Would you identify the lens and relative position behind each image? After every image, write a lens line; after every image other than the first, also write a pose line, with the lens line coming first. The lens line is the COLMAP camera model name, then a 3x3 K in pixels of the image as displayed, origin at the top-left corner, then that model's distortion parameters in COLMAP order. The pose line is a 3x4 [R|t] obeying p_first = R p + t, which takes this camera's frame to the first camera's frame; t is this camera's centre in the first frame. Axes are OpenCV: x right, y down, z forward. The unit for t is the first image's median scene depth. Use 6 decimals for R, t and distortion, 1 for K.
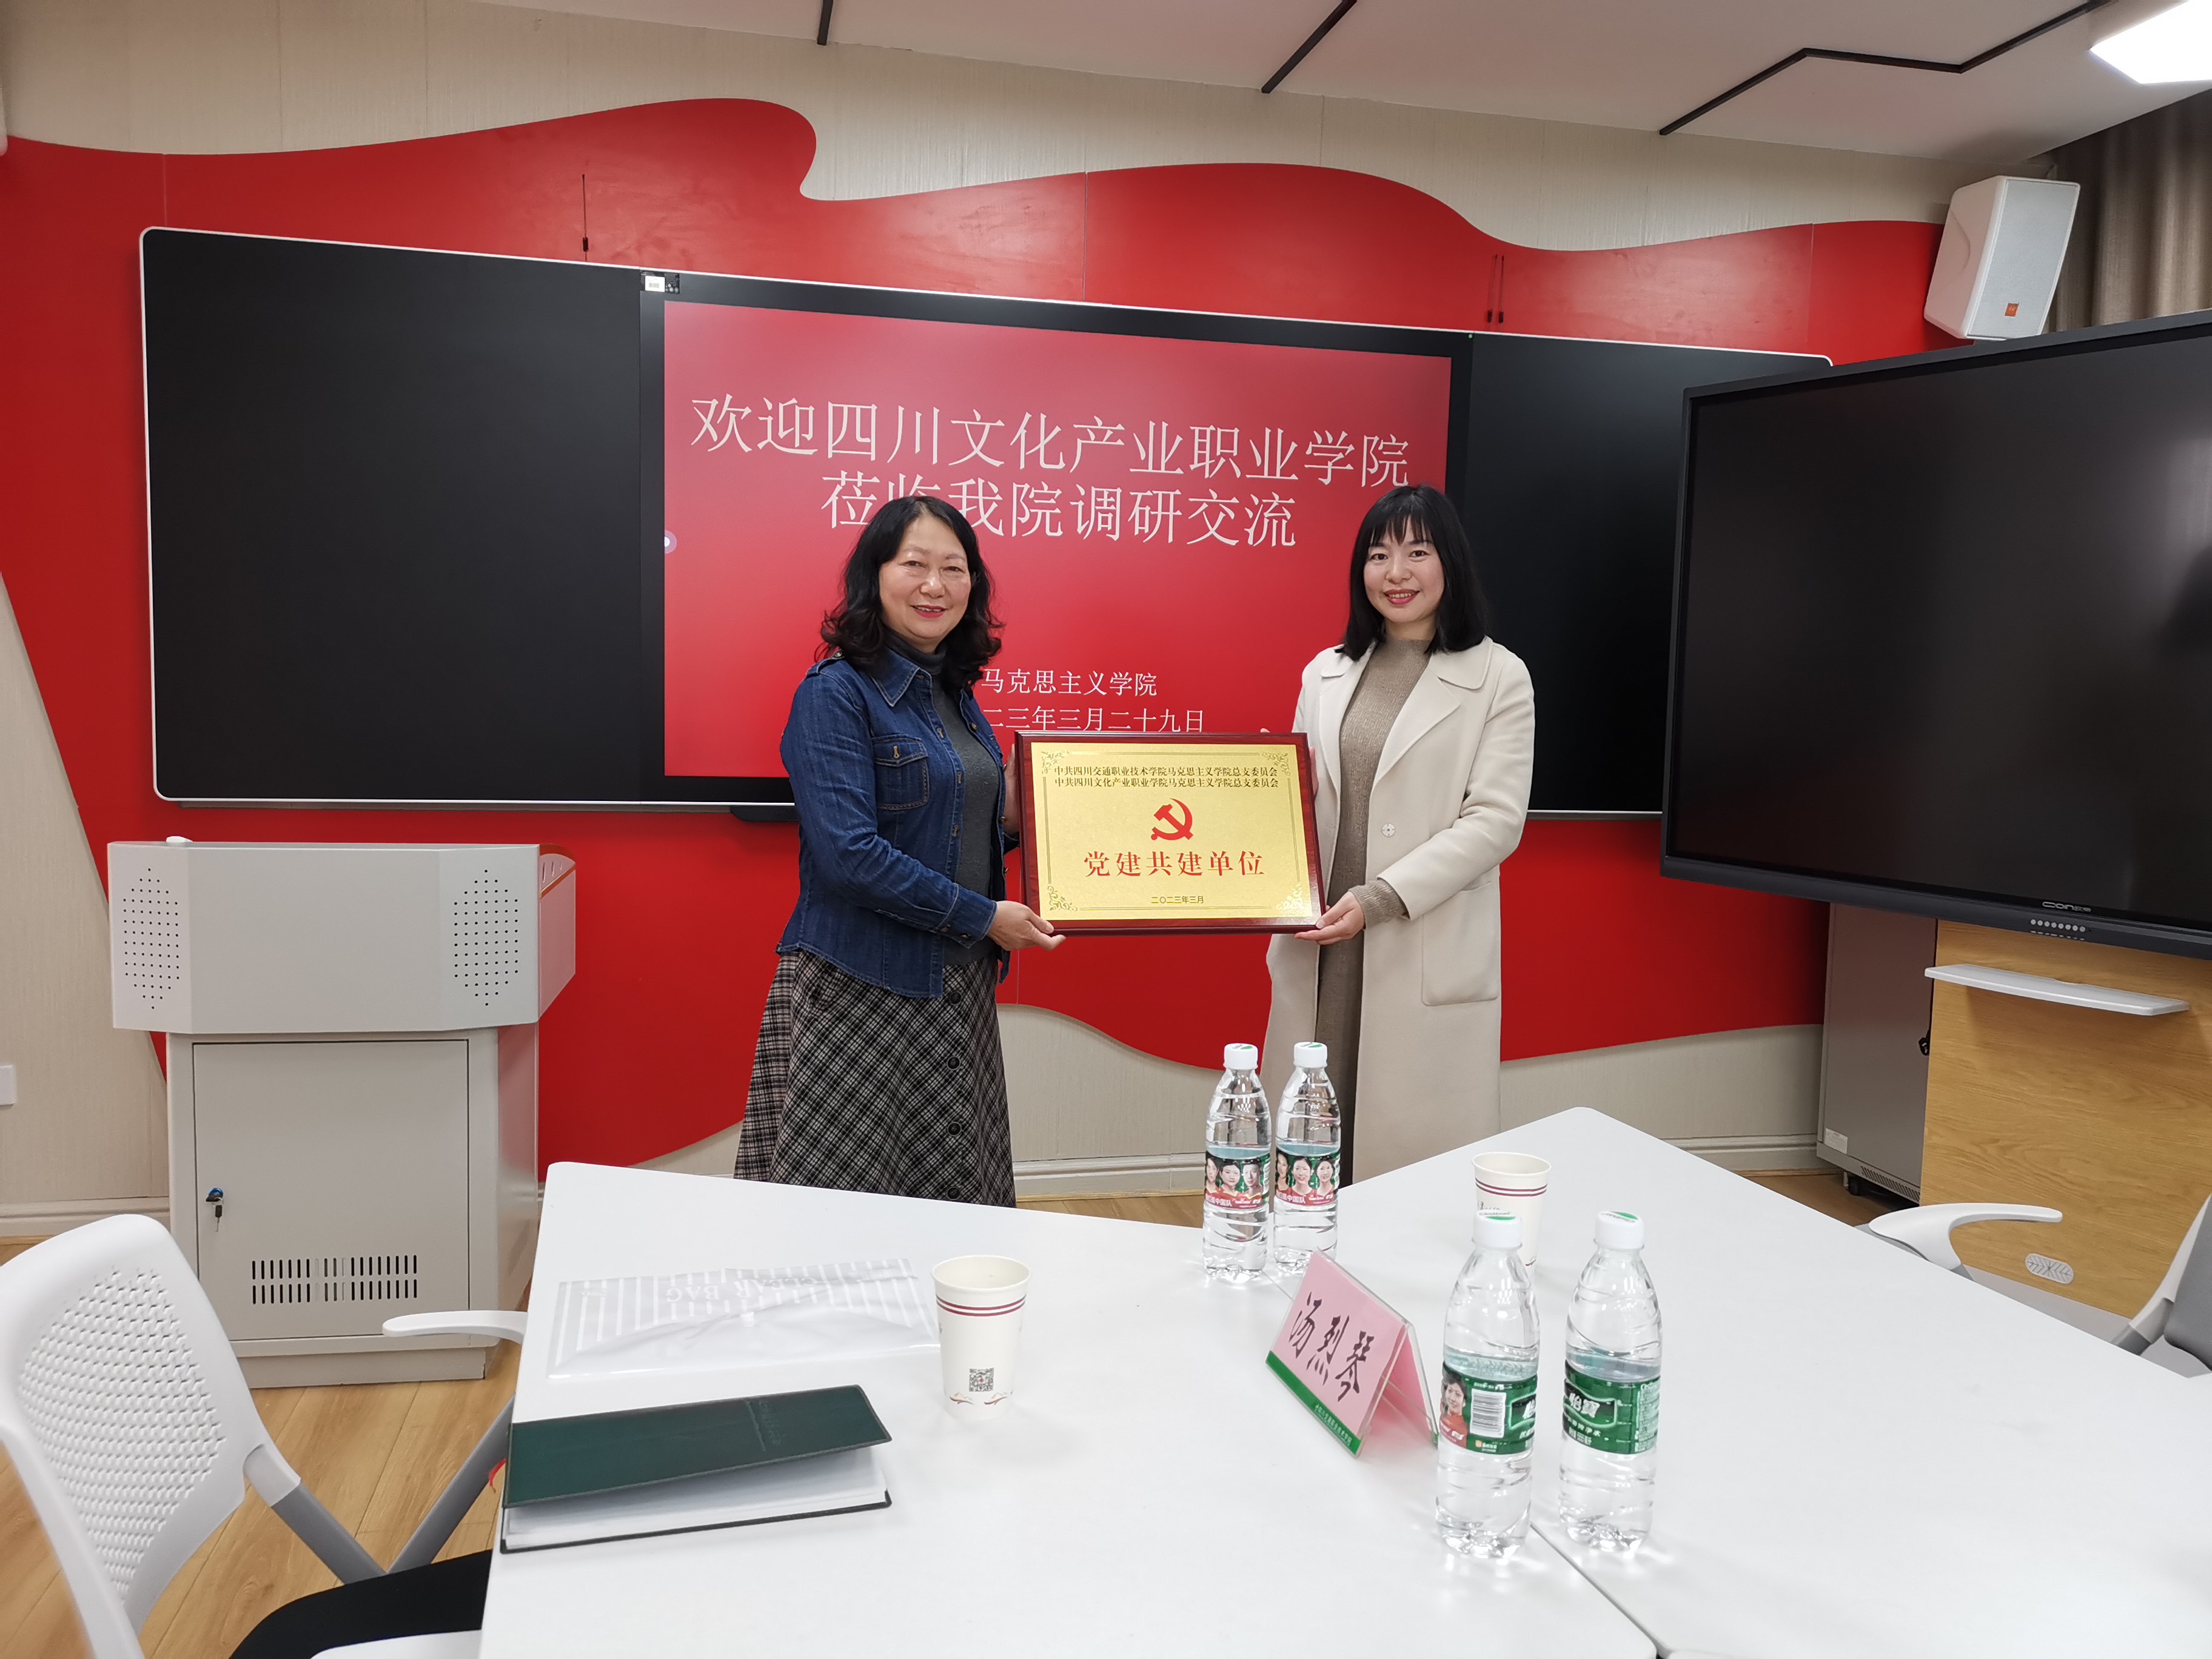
lens RADIAL K [[1754.7, 0, 1077.1], [0, 1754.7, 860.4], [0, 0, 1]] dist [0.039467, -0.049425]
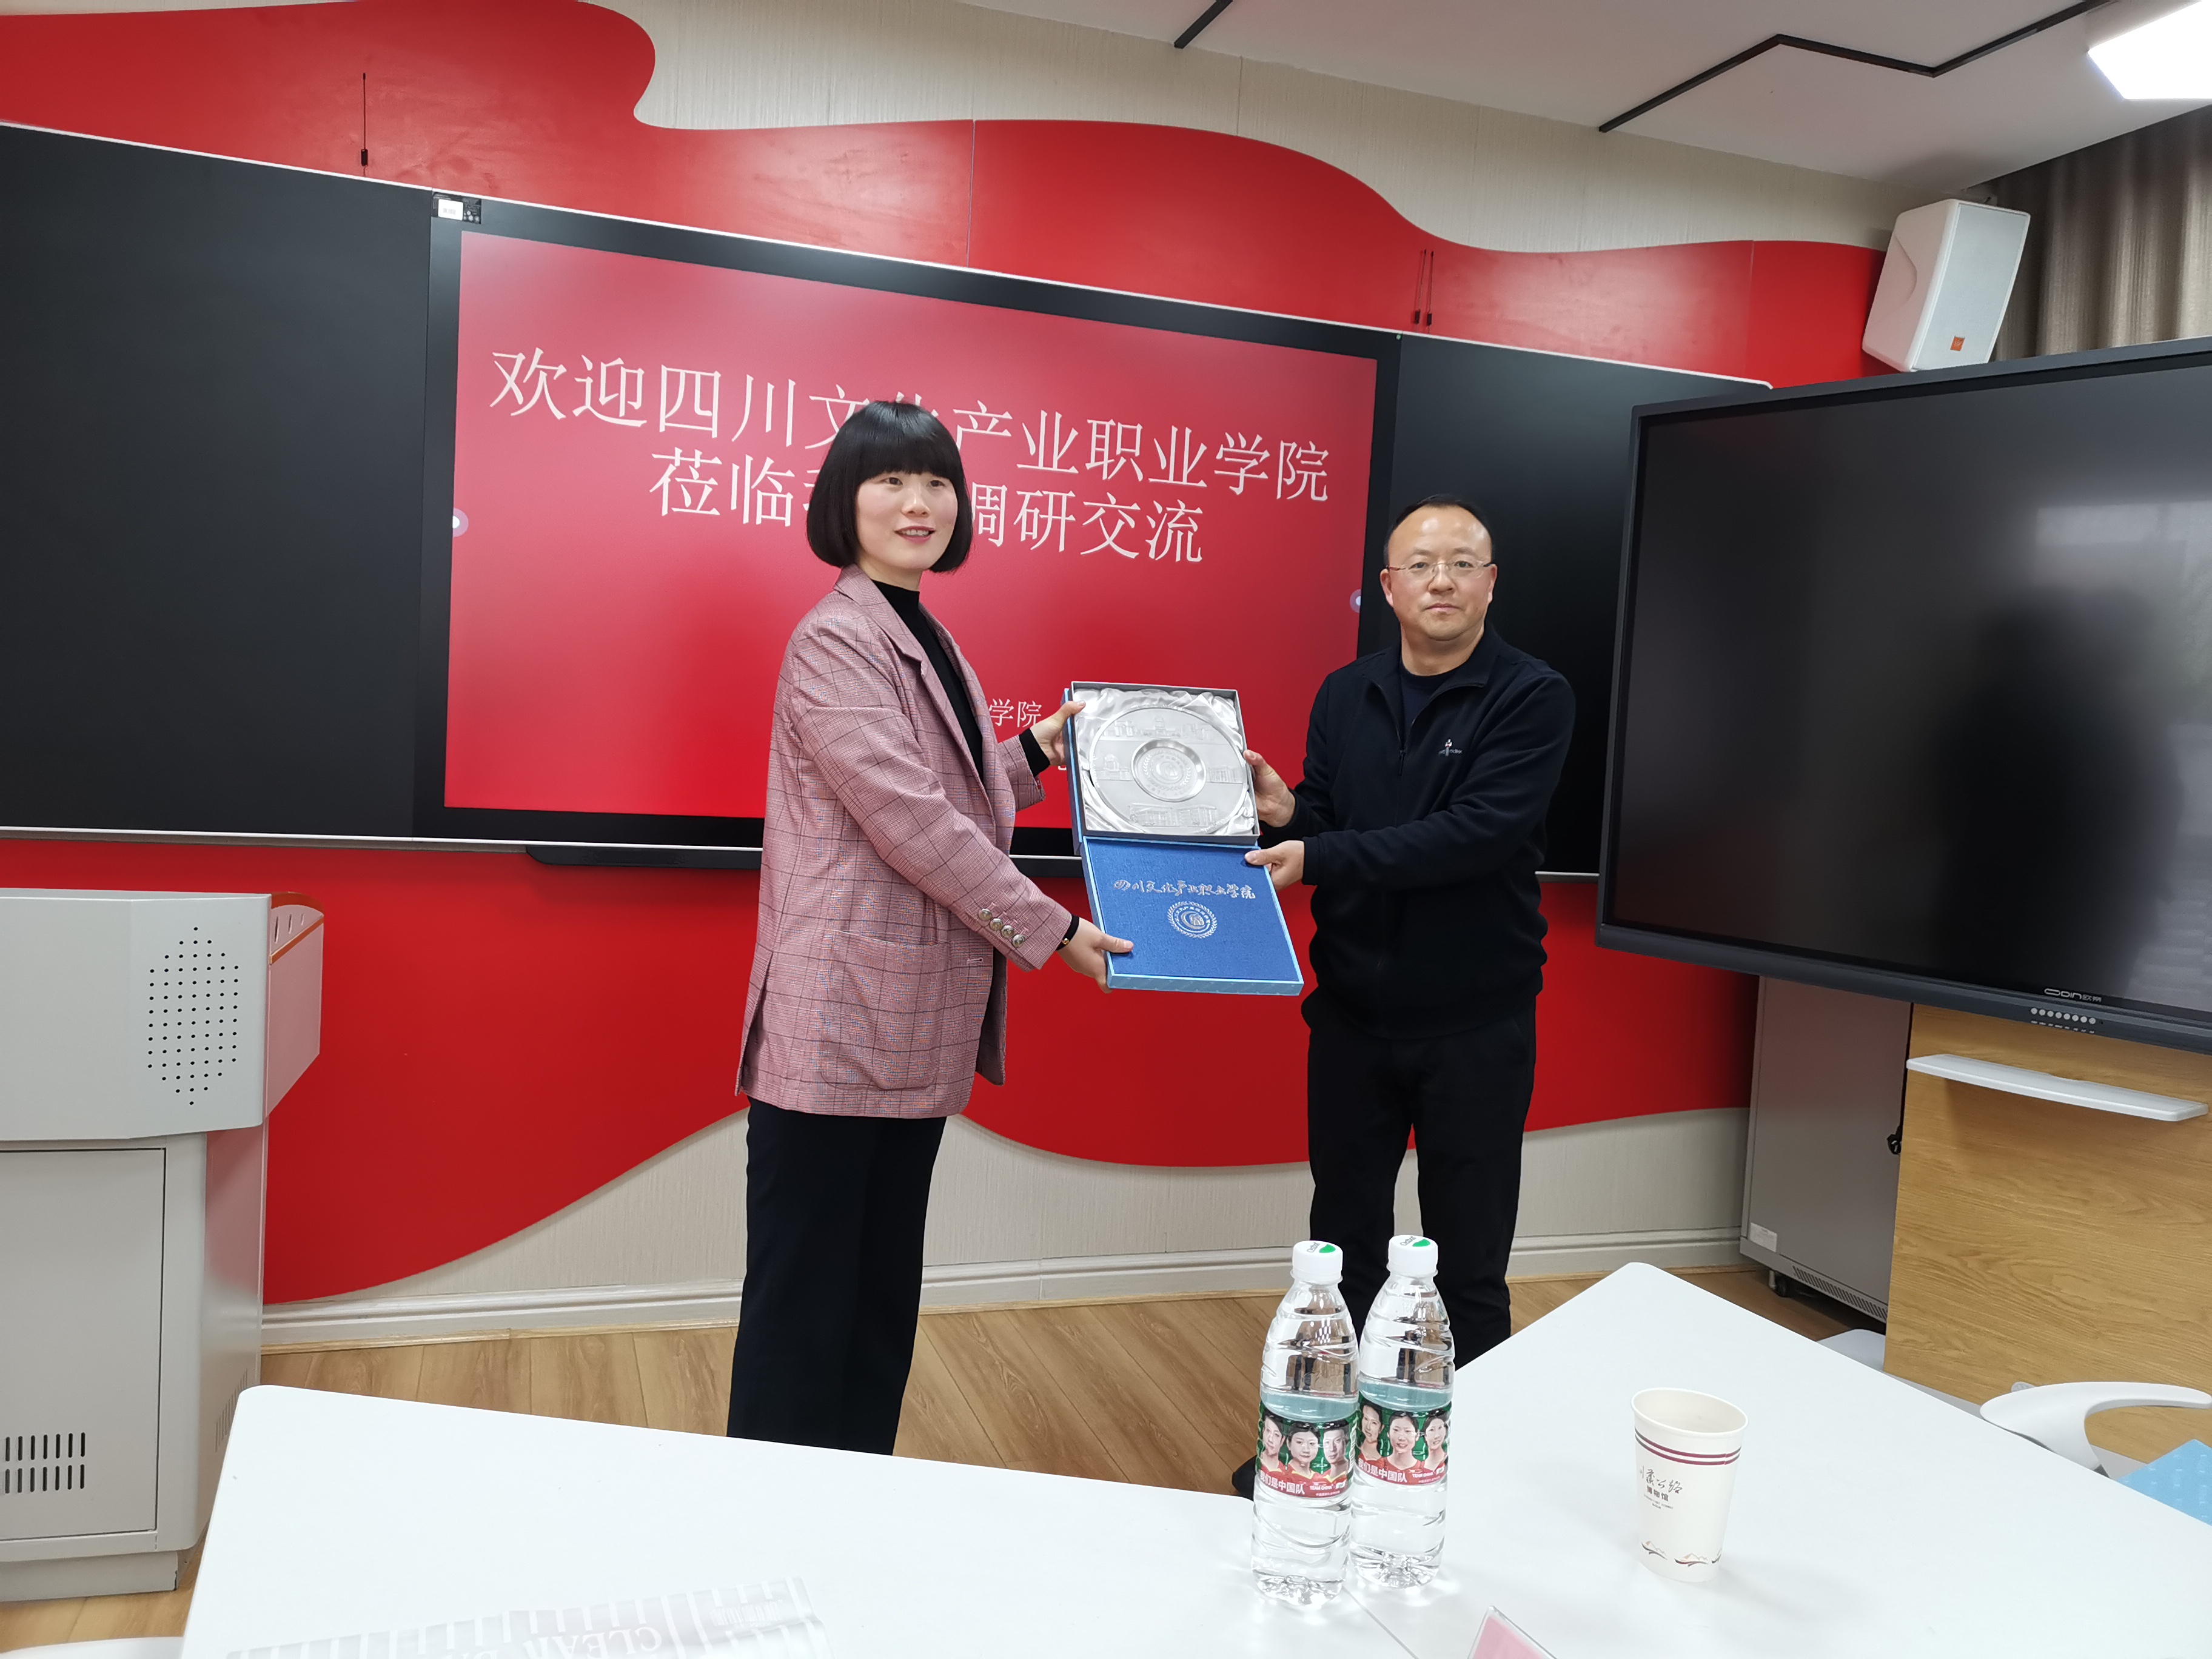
lens RADIAL K [[1754.7, 0, 1093.2], [0, 1754.7, 843.2], [0, 0, 1]] dist [0.039467, -0.049425]
pose [[0.992512, 0.022272, 0.120099, -0.033192], [-0.018608, 0.999329, -0.031549, -0.011100], [-0.120722, 0.029078, 0.992260, 0.150626]]
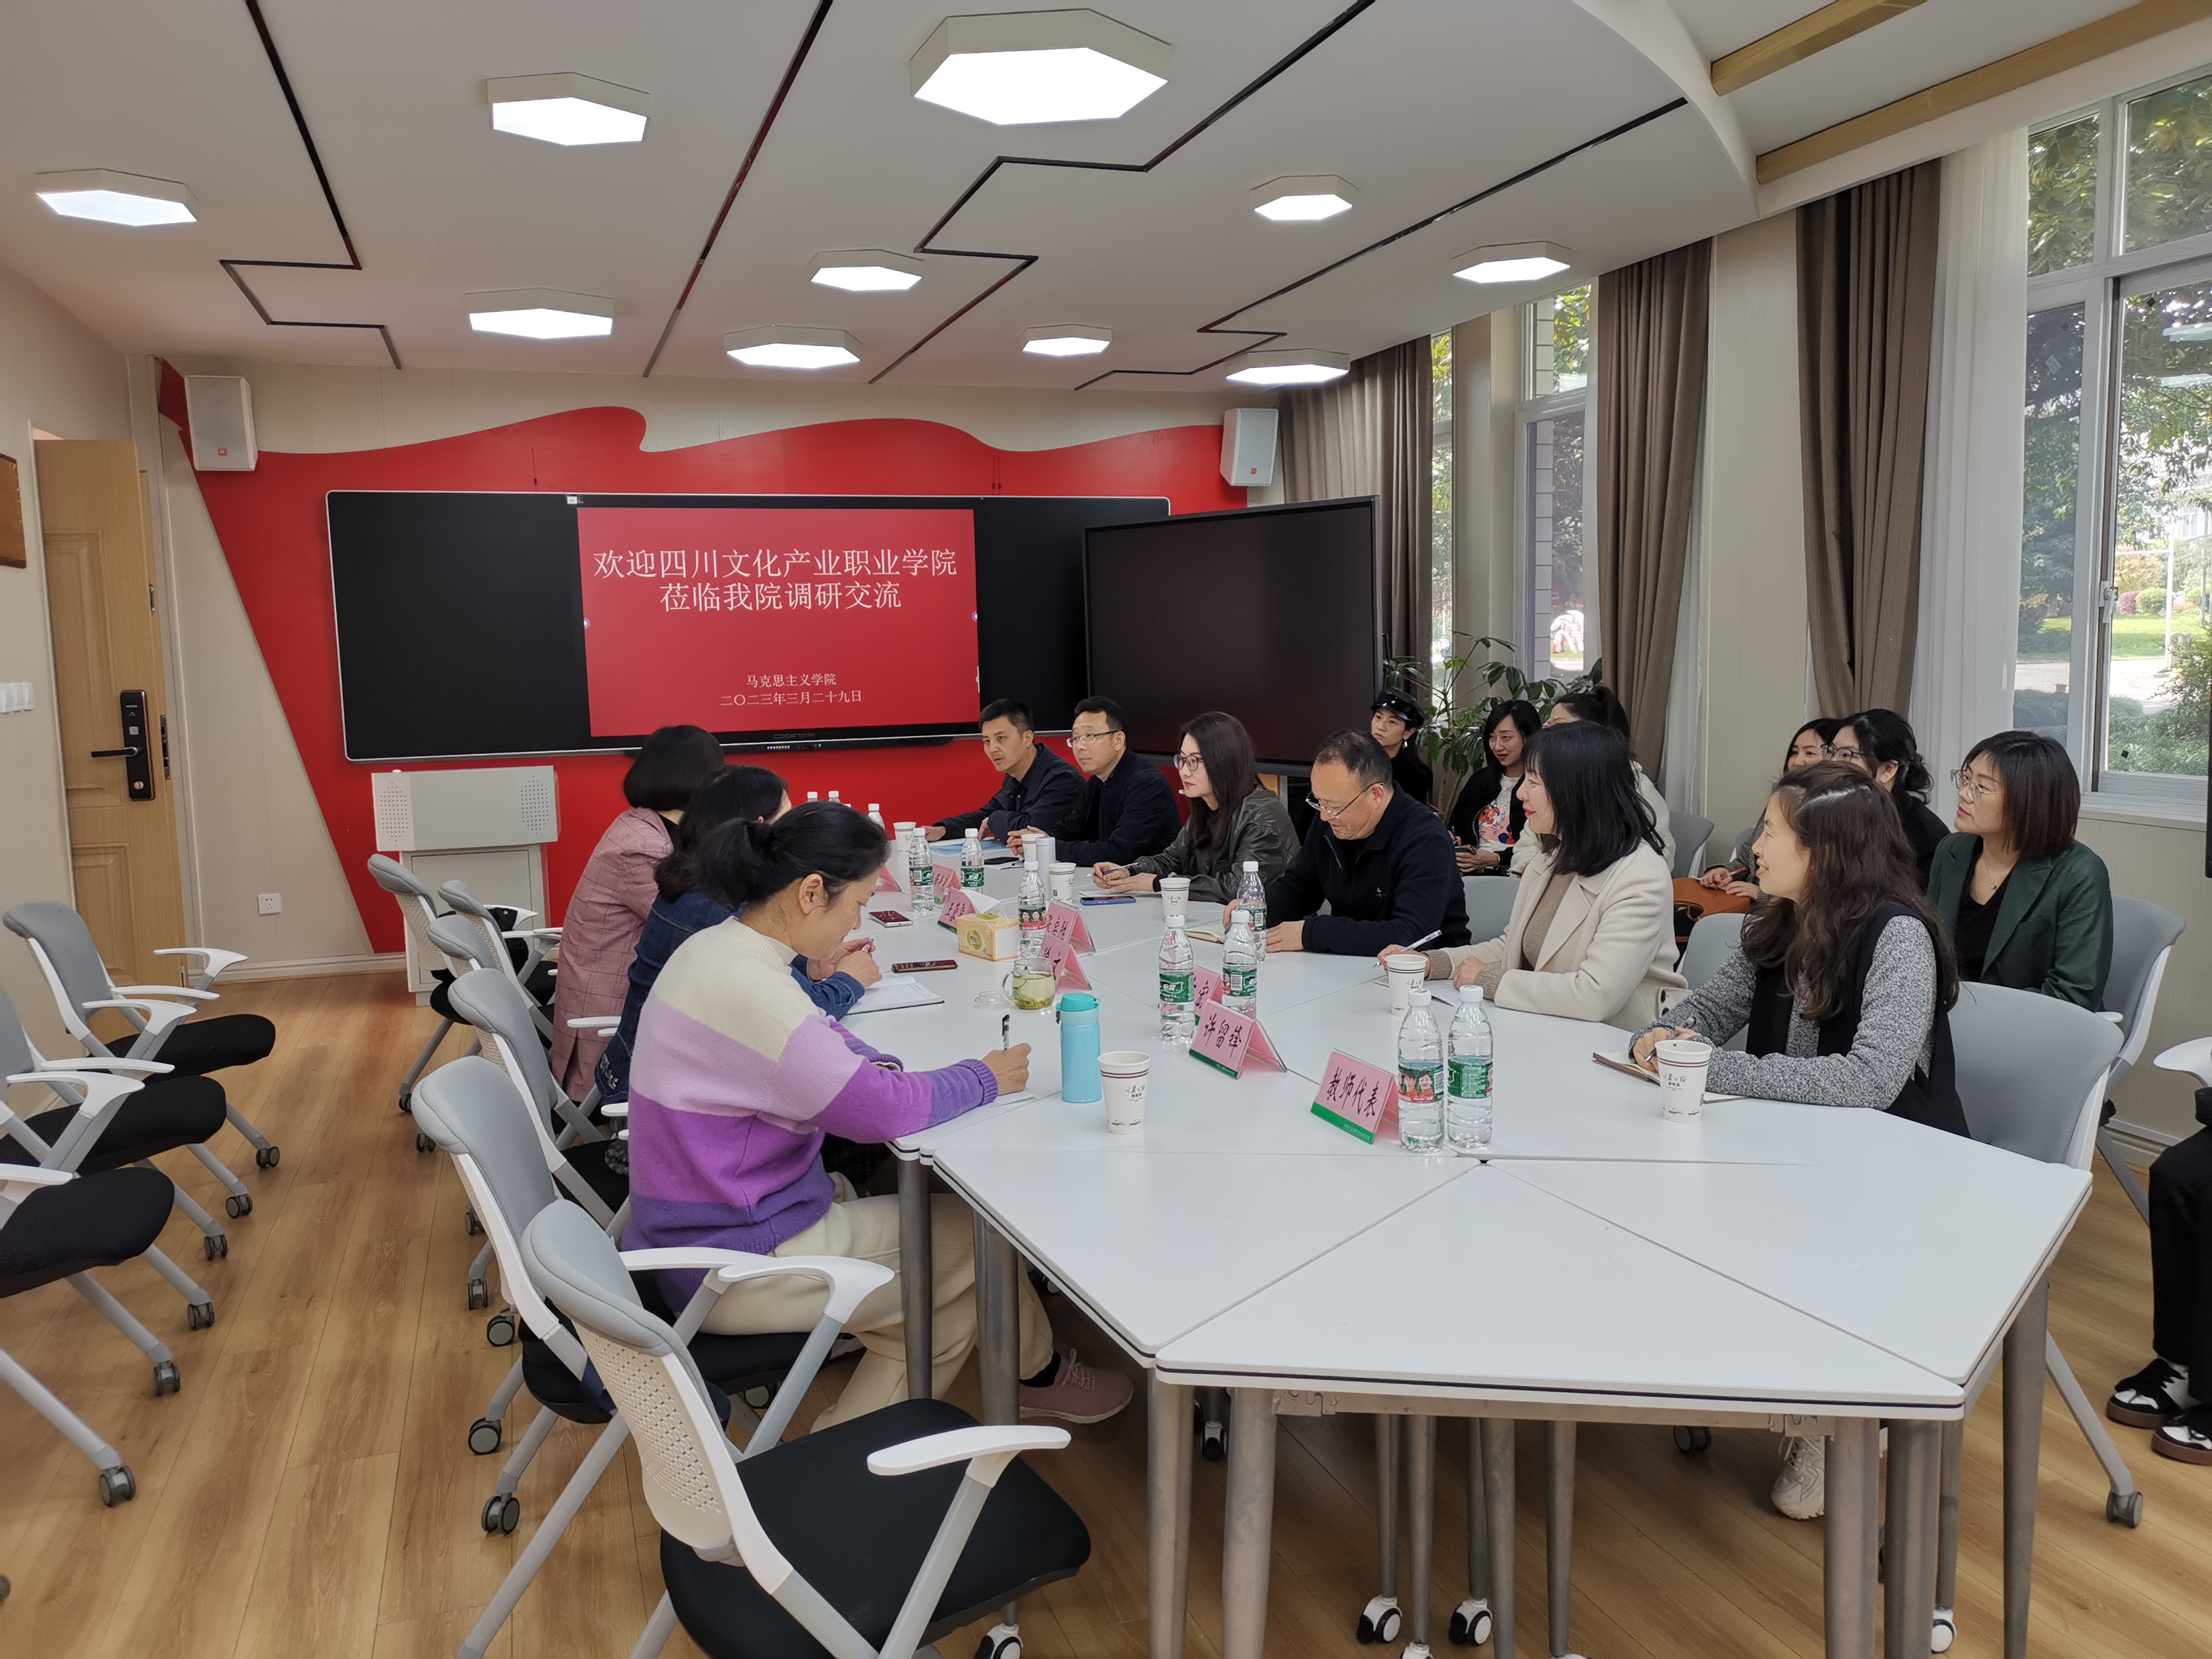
lens RADIAL K [[1754.7, 0, 1108.5], [0, 1754.7, 848.8], [0, 0, 1]] dist [0.039467, -0.049425]
pose [[0.994150, -0.058325, 0.090906, 0.169723], [0.055308, 0.997843, 0.035358, 0.042798], [-0.092772, -0.030123, 0.995232, -1.094215]]
